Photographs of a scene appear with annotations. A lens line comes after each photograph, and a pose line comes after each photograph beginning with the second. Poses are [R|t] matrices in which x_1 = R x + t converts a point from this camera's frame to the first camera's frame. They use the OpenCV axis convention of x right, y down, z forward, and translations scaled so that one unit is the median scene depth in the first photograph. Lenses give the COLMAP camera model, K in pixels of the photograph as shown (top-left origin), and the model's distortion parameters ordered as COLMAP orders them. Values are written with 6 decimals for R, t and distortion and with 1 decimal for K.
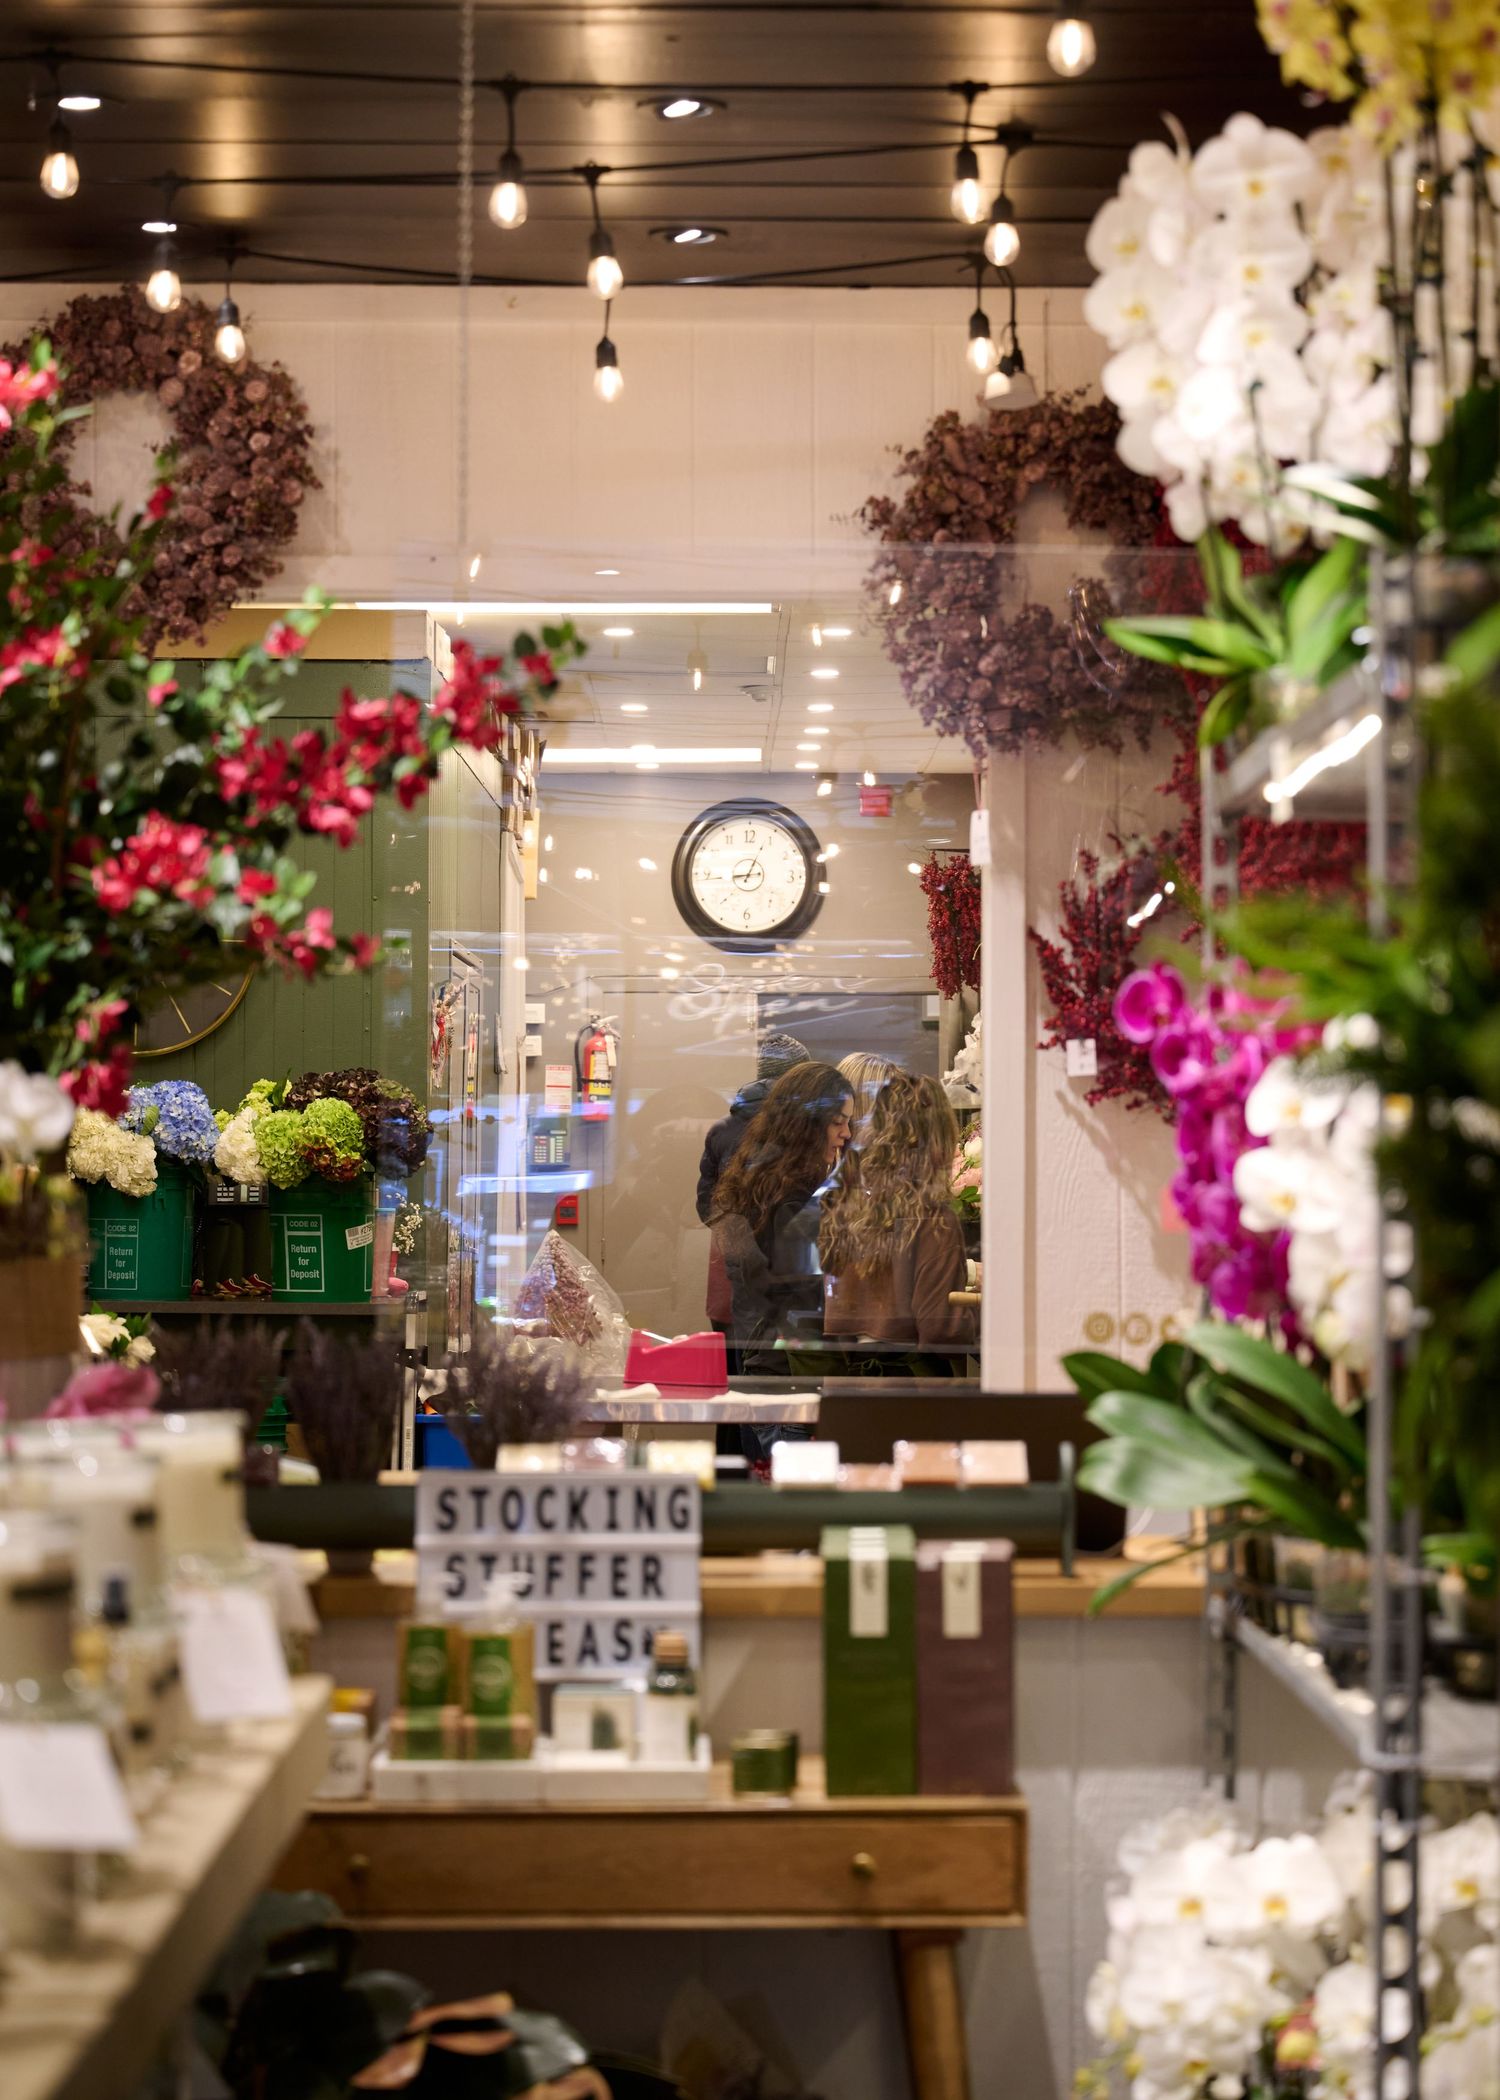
lens RADIAL K [[4738.4, 0, 751.6], [0, 4738.4, 1060.5], [0, 0, 1]] dist [-0.069987, 0.000000]
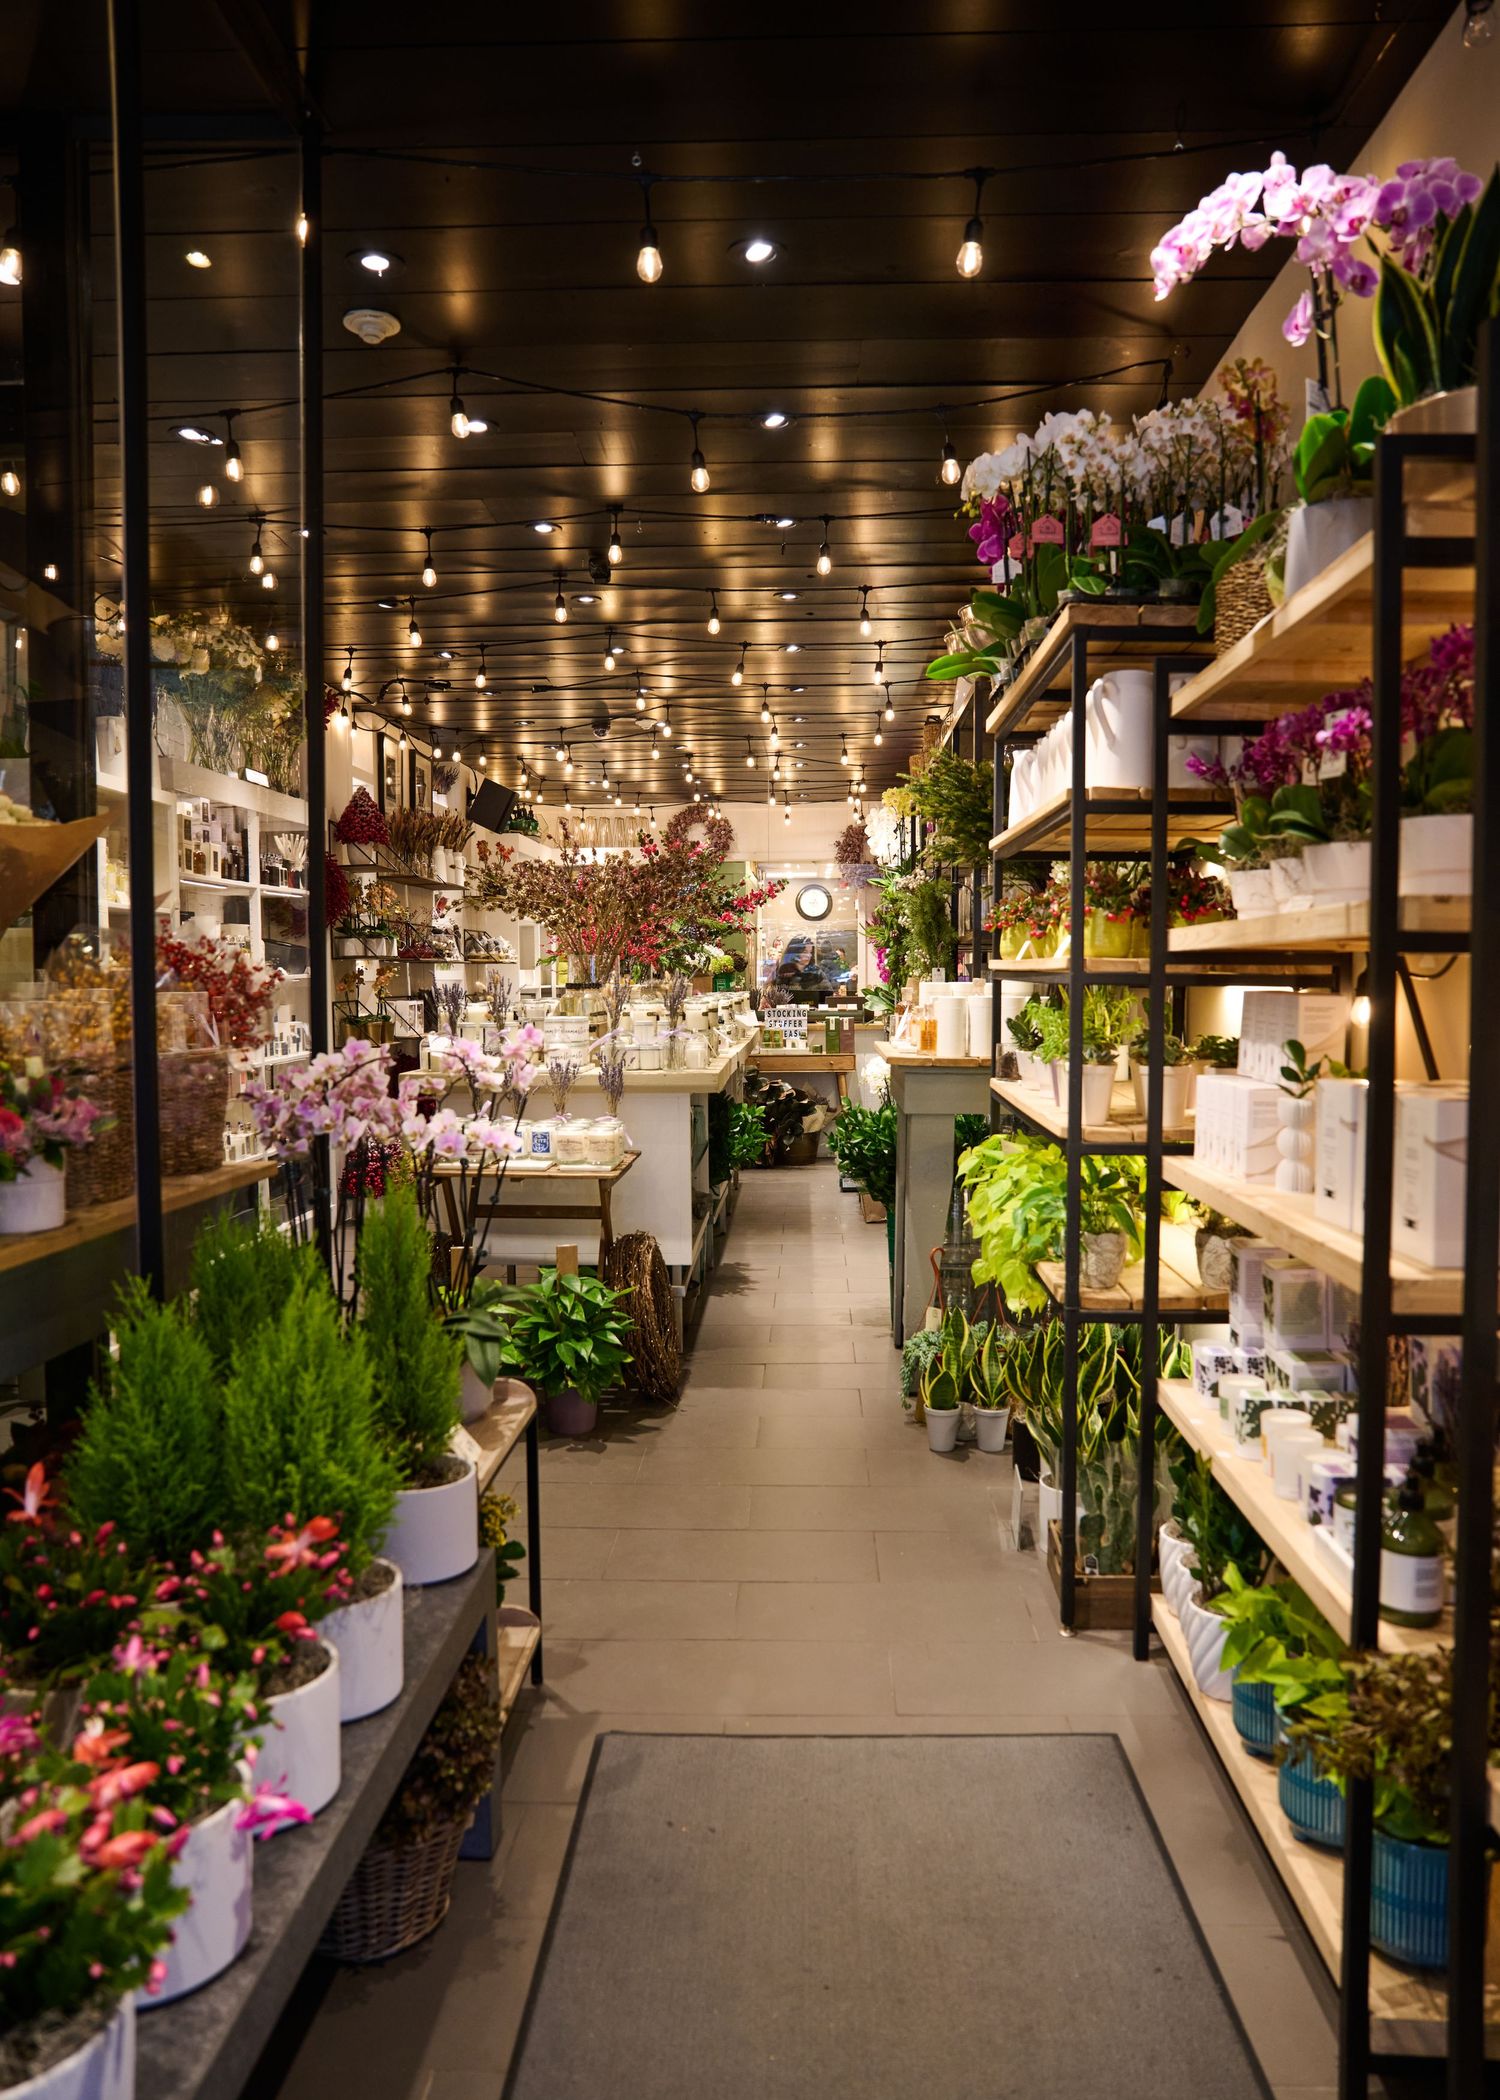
lens RADIAL K [[1605.9, 0, 743.4], [0, 1605.9, 1054.7], [0, 0, 1]] dist [-0.041363, 0.087665]
pose [[0.998926, -0.006970, -0.045800, 0.002482], [0.009963, 0.997807, 0.065437, 0.004299], [0.045244, -0.065823, 0.996805, -1.247475]]
